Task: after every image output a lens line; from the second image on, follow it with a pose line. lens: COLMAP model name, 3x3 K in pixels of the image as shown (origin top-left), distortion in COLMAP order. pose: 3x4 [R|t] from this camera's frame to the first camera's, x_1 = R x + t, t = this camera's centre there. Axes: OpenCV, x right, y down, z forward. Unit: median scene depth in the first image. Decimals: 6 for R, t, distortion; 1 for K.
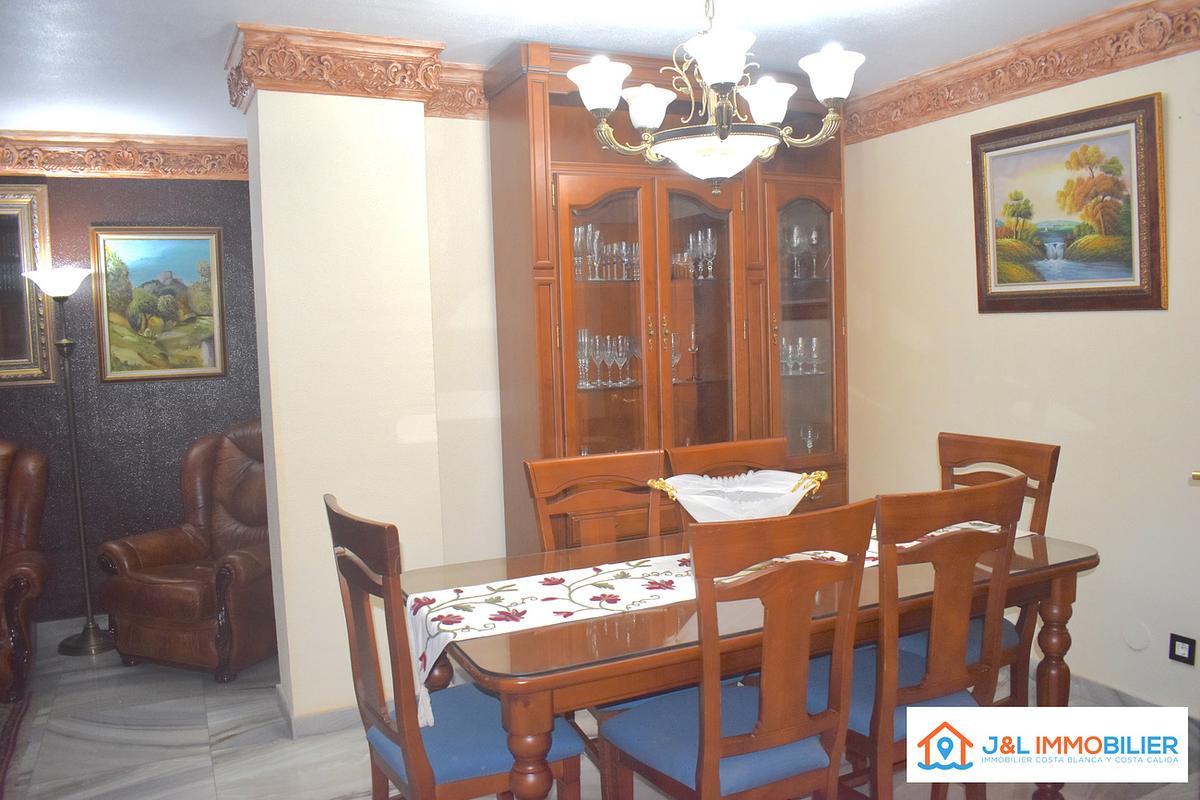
lens RADIAL K [[940.3, 0, 595.2], [0, 940.3, 400.4], [0, 0, 1]] dist [-0.083466, 0.006313]
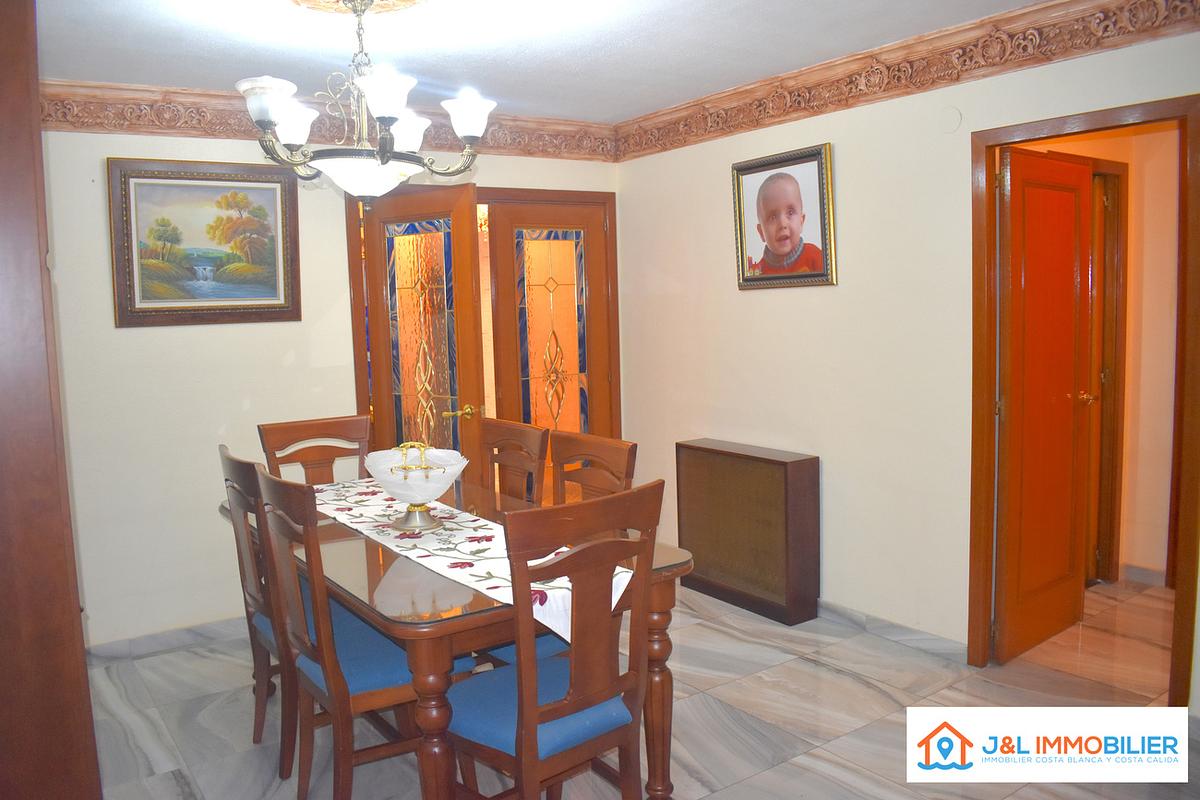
lens RADIAL K [[940.3, 0, 593.2], [0, 940.3, 396.0], [0, 0, 1]] dist [-0.083466, 0.006313]
pose [[-0.172610, -0.058487, 0.983252, -0.806980], [0.116097, 0.990069, 0.079273, -0.043193], [-0.978124, 0.127836, -0.164106, 0.748823]]
